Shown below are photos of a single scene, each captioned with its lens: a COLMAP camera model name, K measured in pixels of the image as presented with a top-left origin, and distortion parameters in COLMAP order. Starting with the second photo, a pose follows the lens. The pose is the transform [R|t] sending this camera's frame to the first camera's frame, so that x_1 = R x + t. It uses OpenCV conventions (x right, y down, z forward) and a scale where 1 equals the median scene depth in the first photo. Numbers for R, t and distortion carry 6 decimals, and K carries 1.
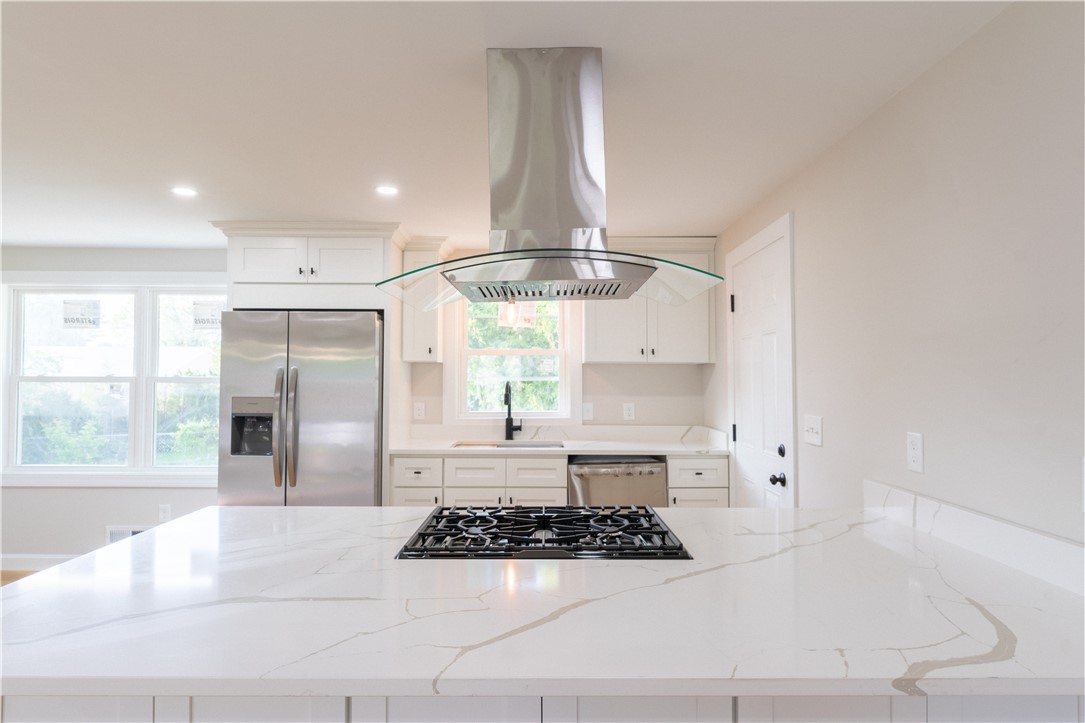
lens RADIAL K [[619.7, 0, 535.2], [0, 619.7, 361.2], [0, 0, 1]] dist [-0.003920, -0.000369]
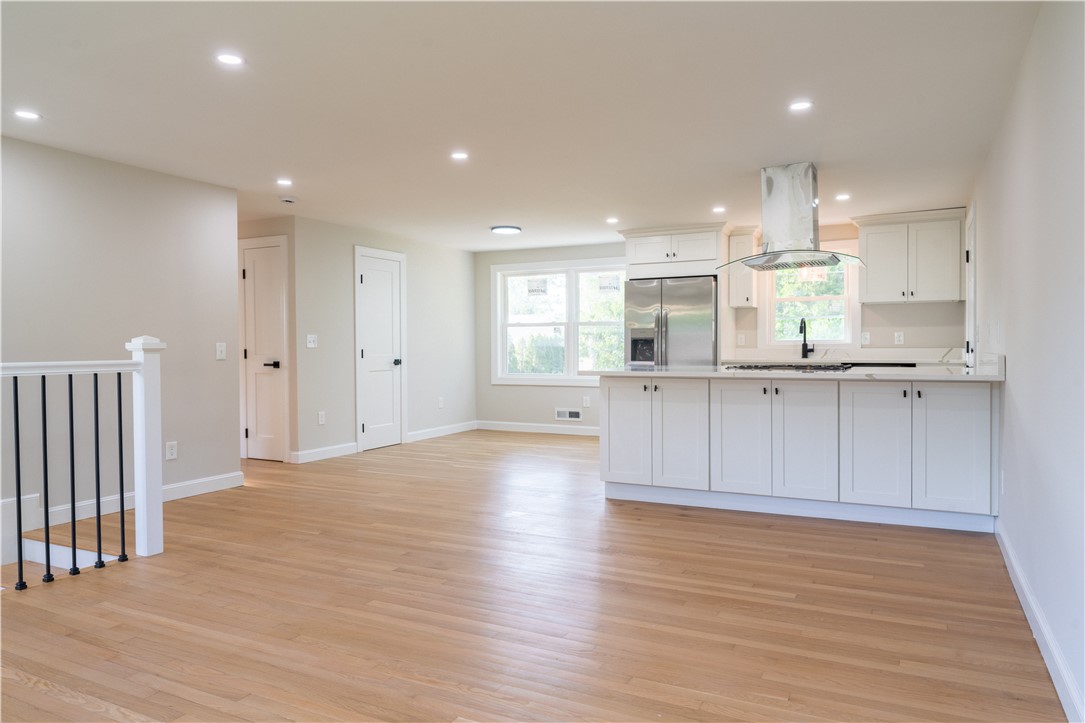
lens RADIAL K [[729.3, 0, 484.9], [0, 729.3, 361.9], [0, 0, 1]] dist [-0.003247, -0.000686]
pose [[0.856258, 0.003517, -0.516536, 0.229729], [0.019153, 0.999073, 0.038552, 0.061744], [0.516193, -0.042904, 0.855397, -0.991391]]
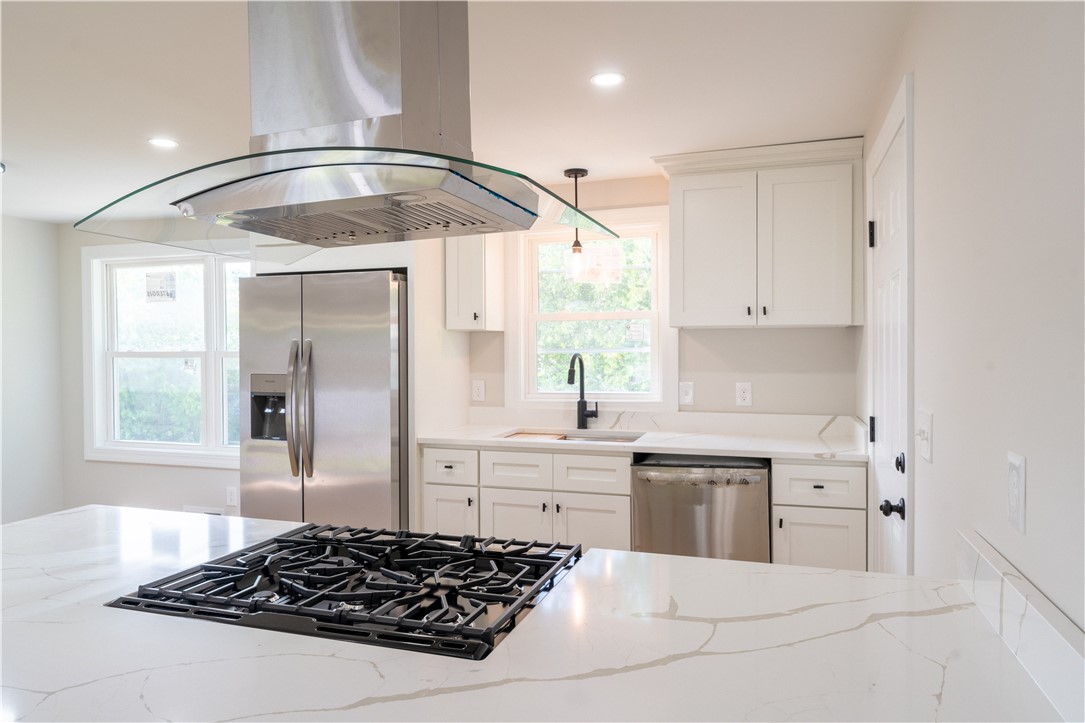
lens RADIAL K [[707.6, 0, 542.5], [0, 707.6, 361.5], [0, 0, 1]] dist [0.001218, 0.000213]
pose [[0.948186, -0.003002, -0.317700, 0.220817], [0.017823, 0.998883, 0.043757, 0.002945], [0.317214, -0.047153, 0.947181, 0.164446]]
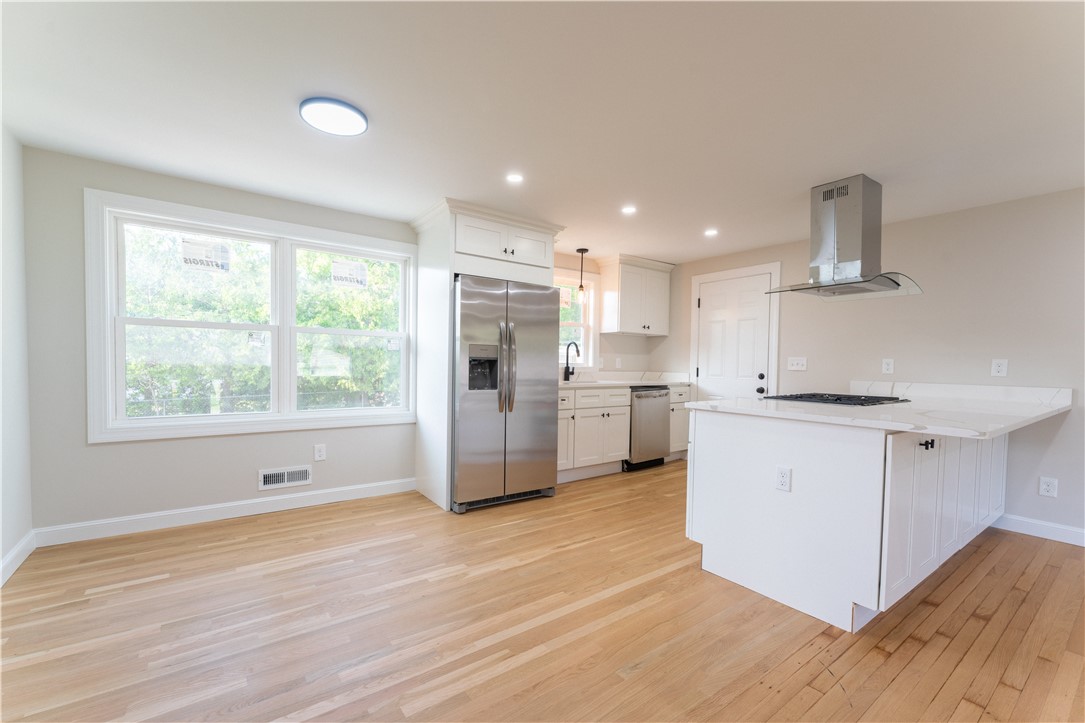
lens RADIAL K [[472.1, 0, 519.1], [0, 472.1, 378.3], [0, 0, 1]] dist [-0.000606, -0.000088]
pose [[0.810861, -0.009071, 0.585169, -0.930517], [-0.029729, 0.997951, 0.056664, 0.066612], [-0.584484, -0.063343, 0.808929, 0.148536]]
